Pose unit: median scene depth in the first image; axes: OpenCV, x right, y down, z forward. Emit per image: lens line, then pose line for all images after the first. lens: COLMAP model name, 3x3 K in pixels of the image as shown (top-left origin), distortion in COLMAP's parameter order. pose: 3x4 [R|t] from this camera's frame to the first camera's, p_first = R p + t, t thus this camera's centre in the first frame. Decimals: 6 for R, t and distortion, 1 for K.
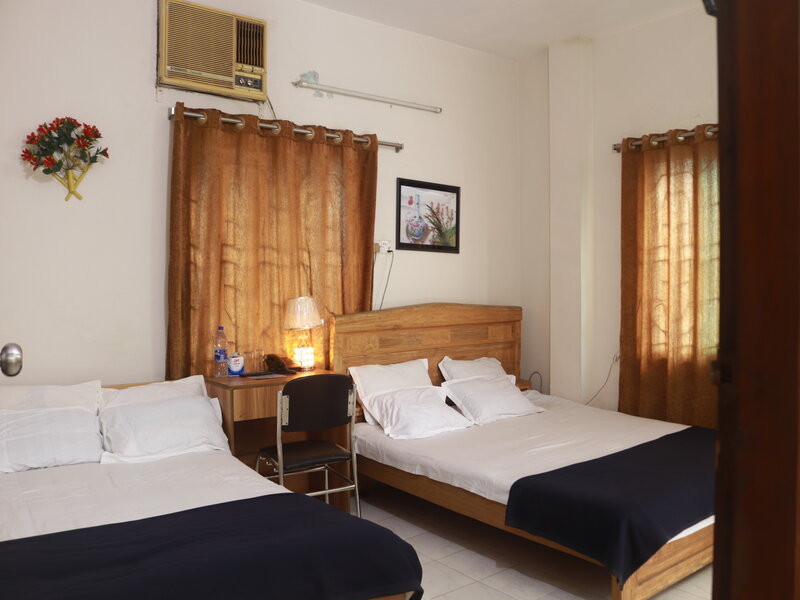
lens RADIAL K [[655.9, 0, 450.2], [0, 655.9, 297.9], [0, 0, 1]] dist [-0.118980, 0.000971]
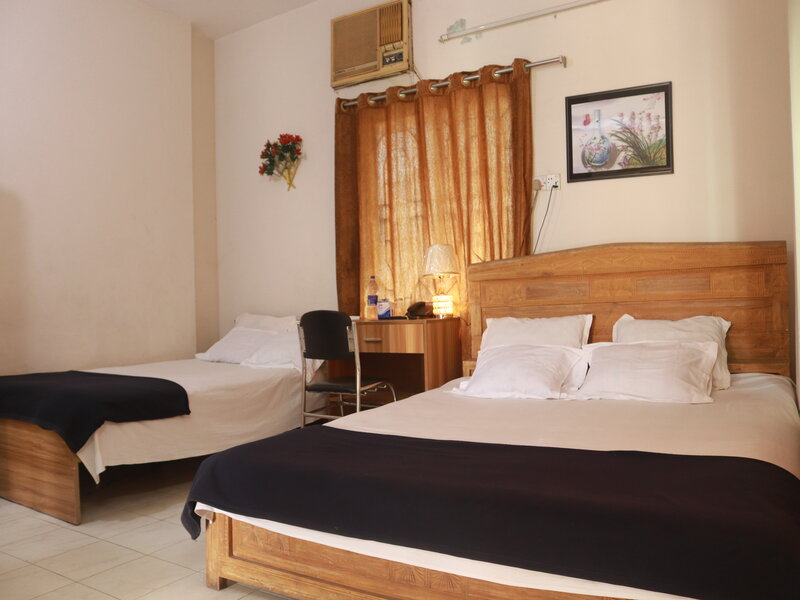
lens RADIAL K [[648.3, 0, 400.0], [0, 648.3, 300.0], [0, 0, 1]] dist [-0.117231, 0.091038]
pose [[0.325346, -0.001142, -0.945594, 0.638404], [0.020087, 0.999782, 0.005703, 0.067931], [0.945382, -0.020849, 0.325298, 0.545706]]
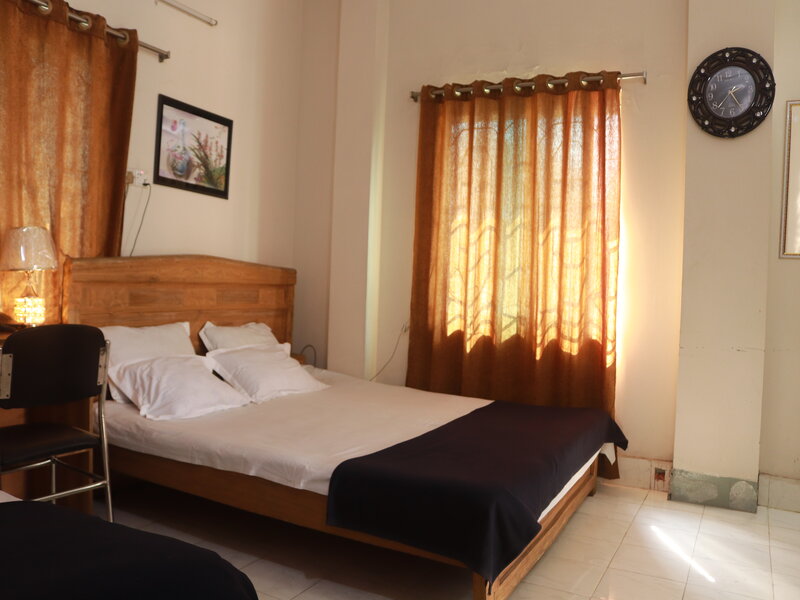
lens RADIAL K [[648.3, 0, 400.0], [0, 648.3, 300.0], [0, 0, 1]] dist [-0.117231, 0.091038]
pose [[0.934461, 0.033553, 0.354480, -0.074225], [-0.036589, 0.999329, 0.001863, 0.055713], [-0.354180, -0.014711, 0.935062, 0.179023]]
